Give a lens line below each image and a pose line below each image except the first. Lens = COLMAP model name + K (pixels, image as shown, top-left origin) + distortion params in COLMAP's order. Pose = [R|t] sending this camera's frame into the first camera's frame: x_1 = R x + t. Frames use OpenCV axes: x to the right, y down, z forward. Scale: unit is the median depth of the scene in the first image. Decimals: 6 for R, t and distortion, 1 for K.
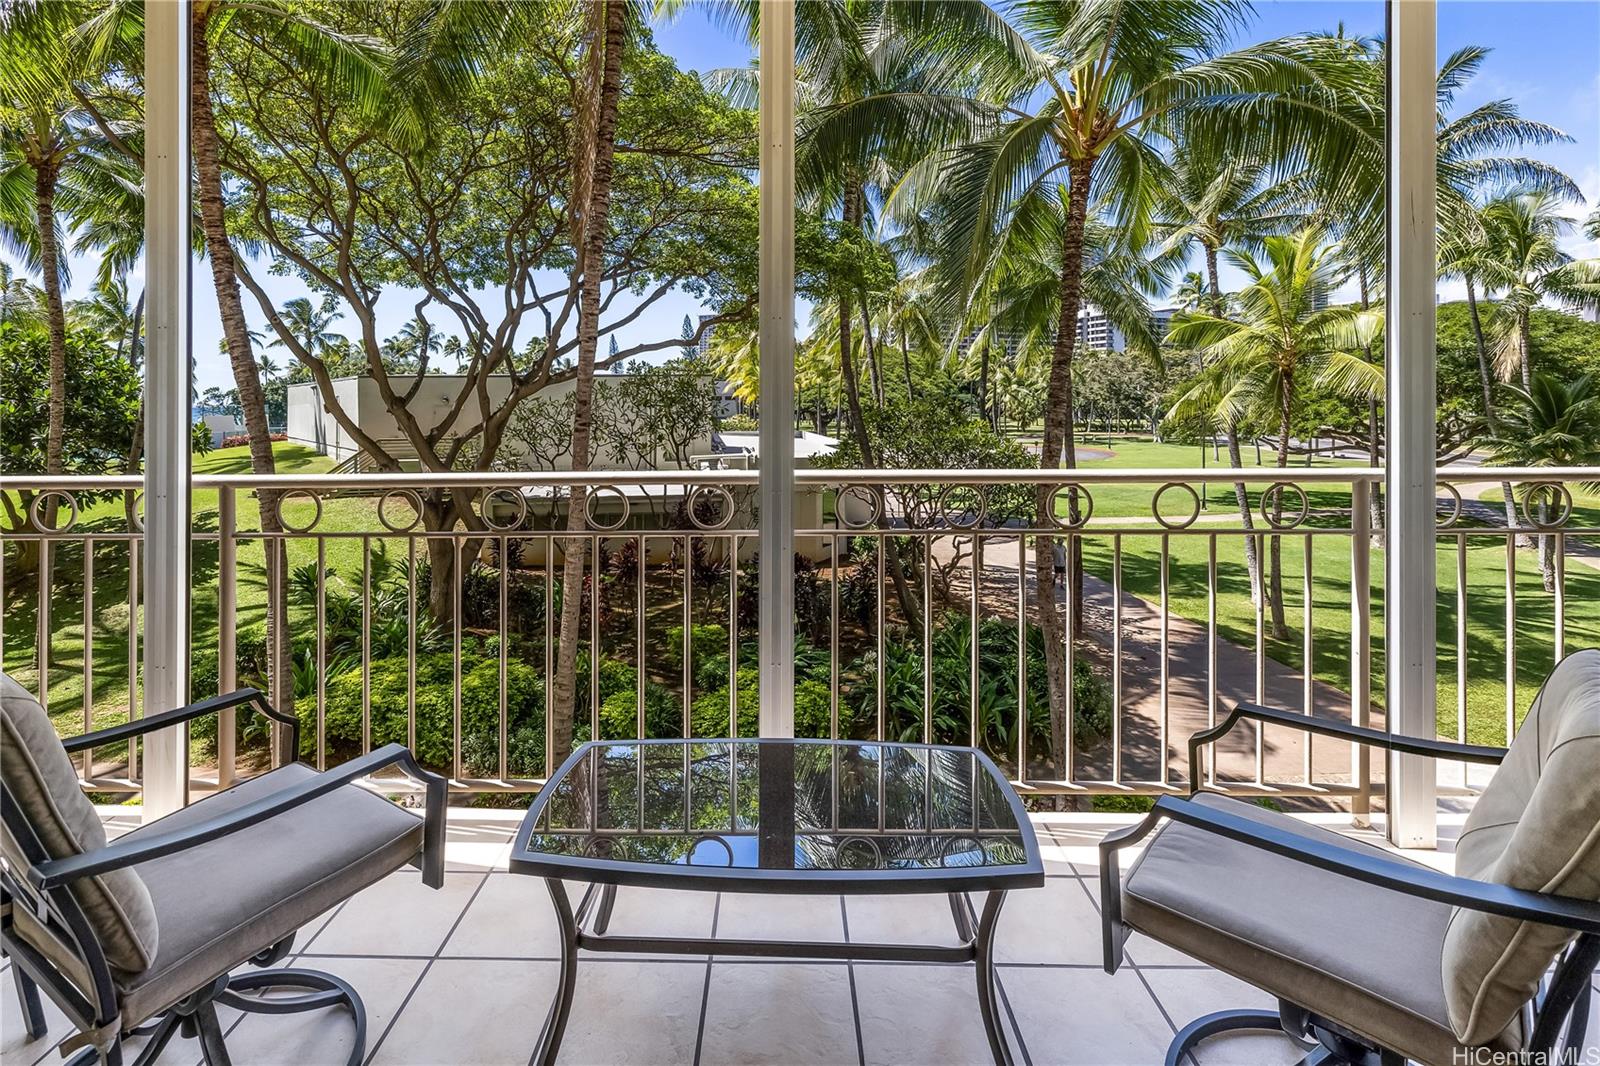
lens RADIAL K [[749.3, 0, 749.0], [0, 749.3, 401.5], [0, 0, 1]] dist [0.019139, 0.000584]
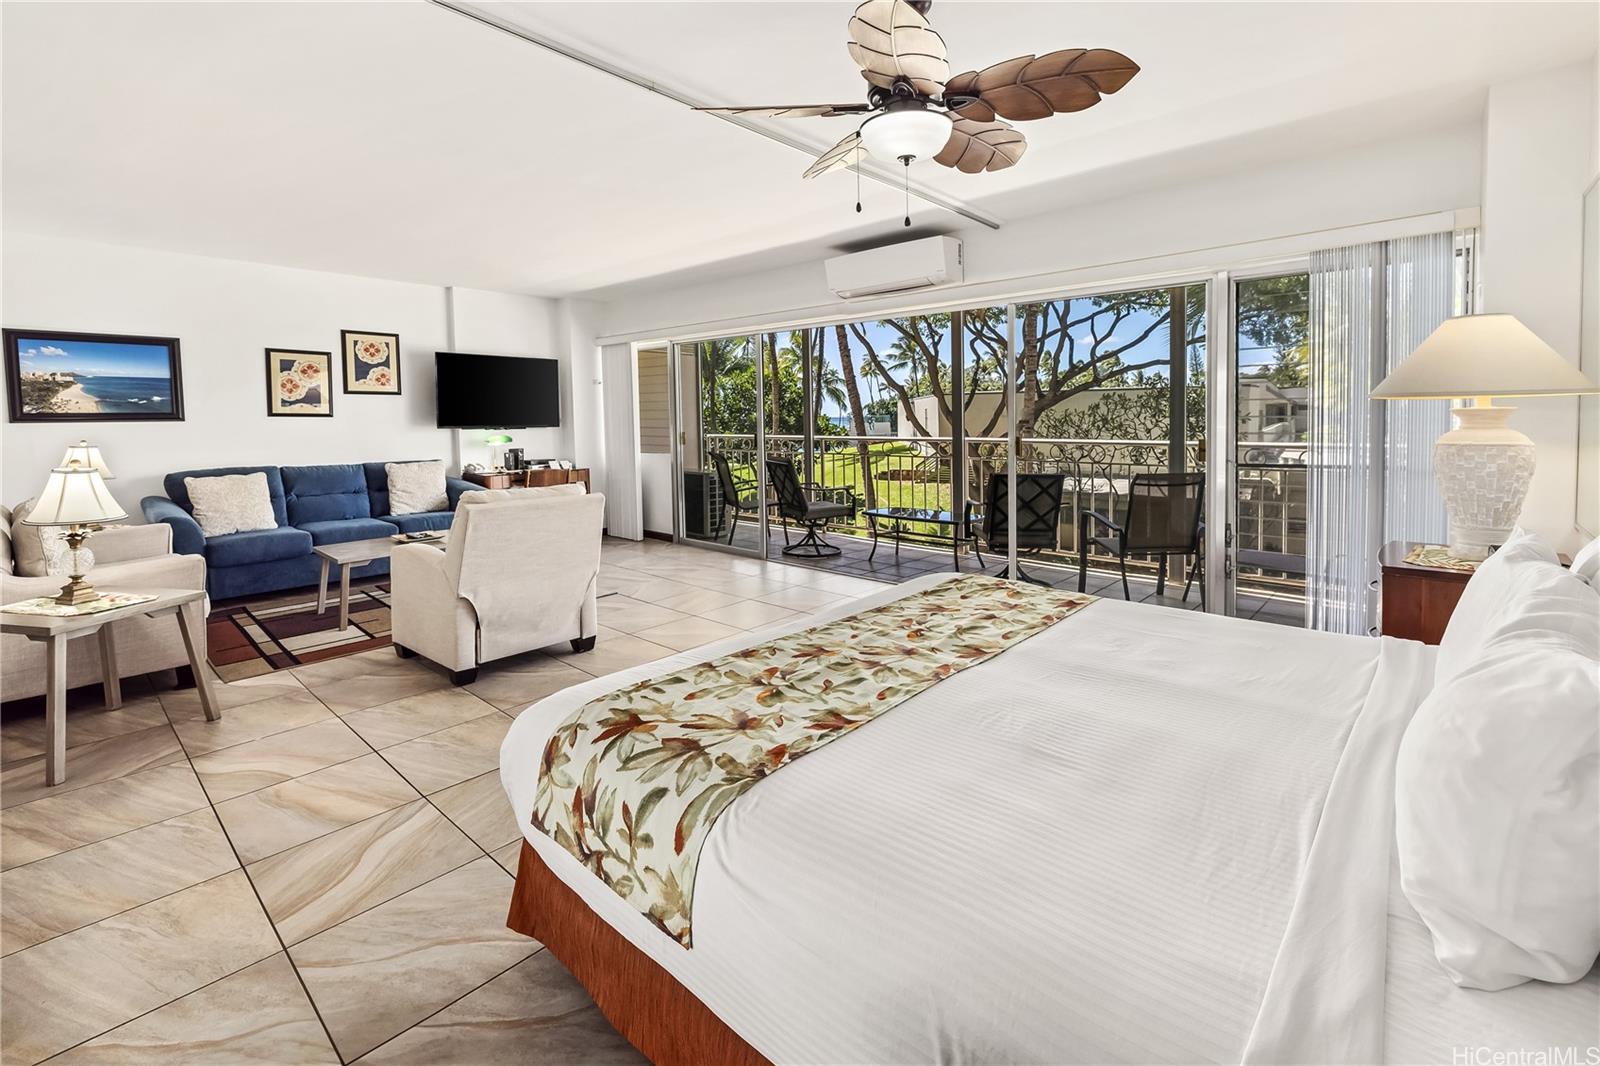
lens RADIAL K [[708.0, 0, 807.8], [0, 708.0, 437.8], [0, 0, 1]] dist [0.004527, 0.000604]
pose [[0.772497, 0.017218, -0.634785, 0.124053], [0.006140, 0.999383, 0.034580, -0.000933], [0.634989, -0.030610, 0.771915, -0.143908]]
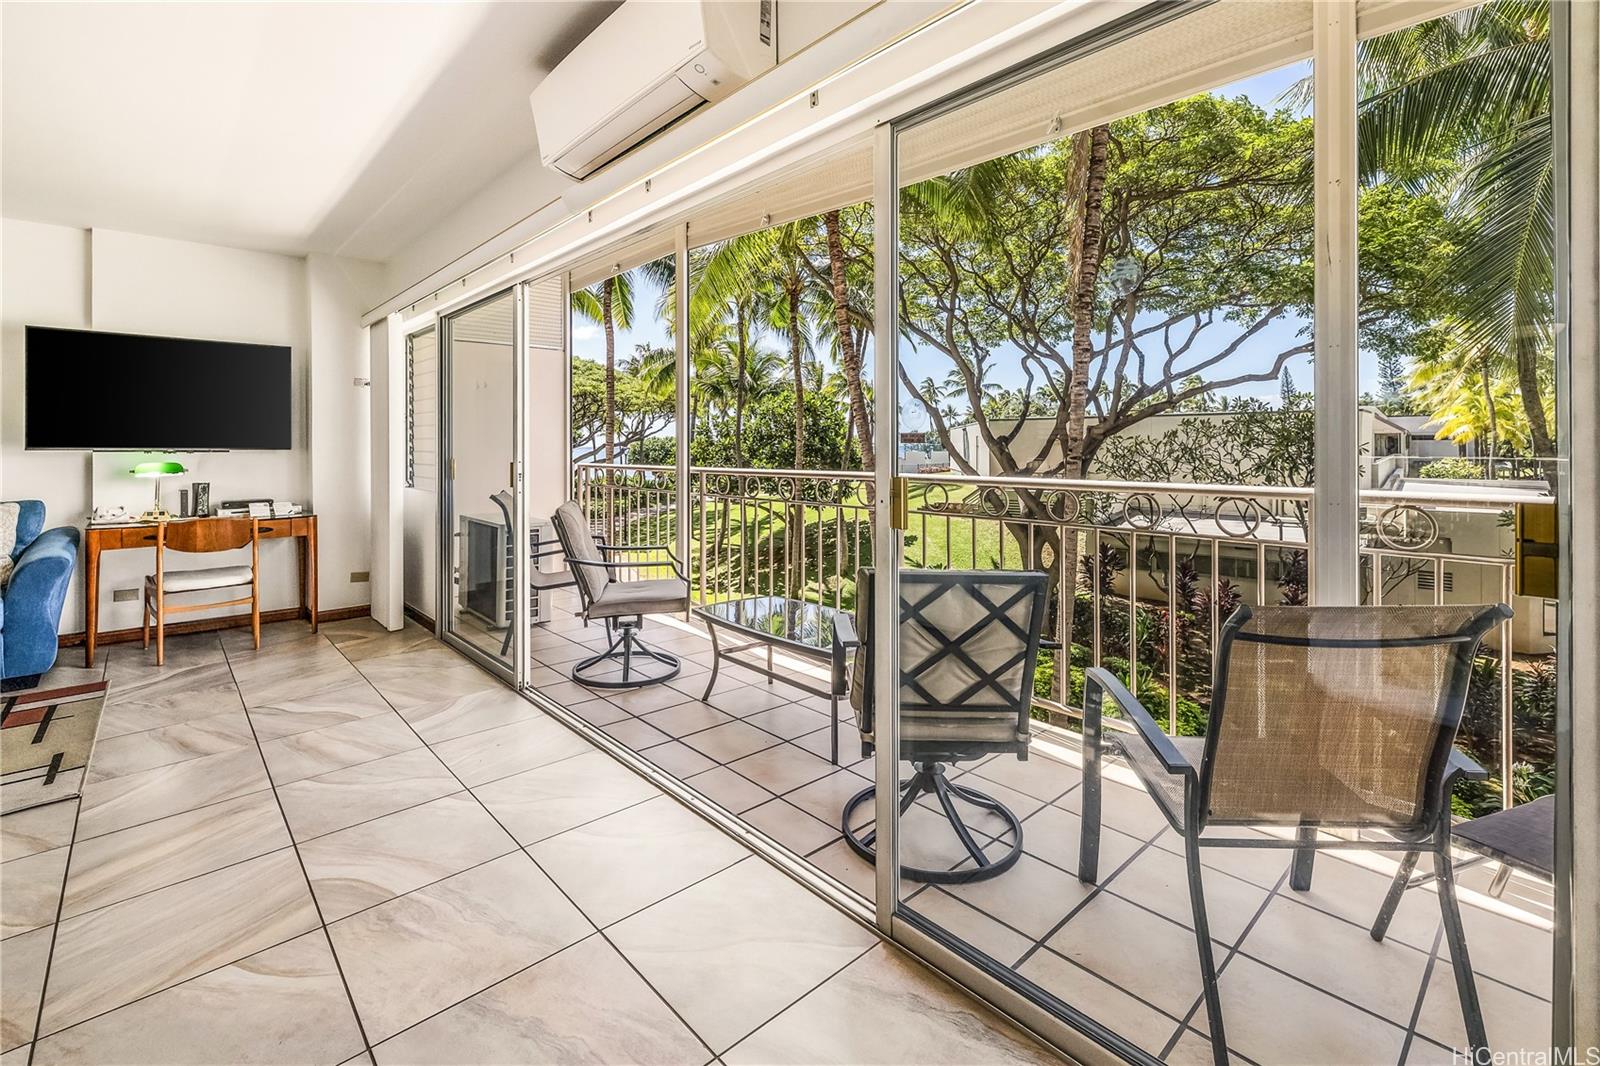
lens RADIAL K [[708.0, 0, 802.0], [0, 708.0, 442.9], [0, 0, 1]] dist [0.004527, 0.000604]
pose [[0.705659, 0.001081, -0.708551, 0.091712], [0.000378, 0.999998, 0.001902, 0.001641], [0.708552, -0.001610, 0.705657, -0.024730]]
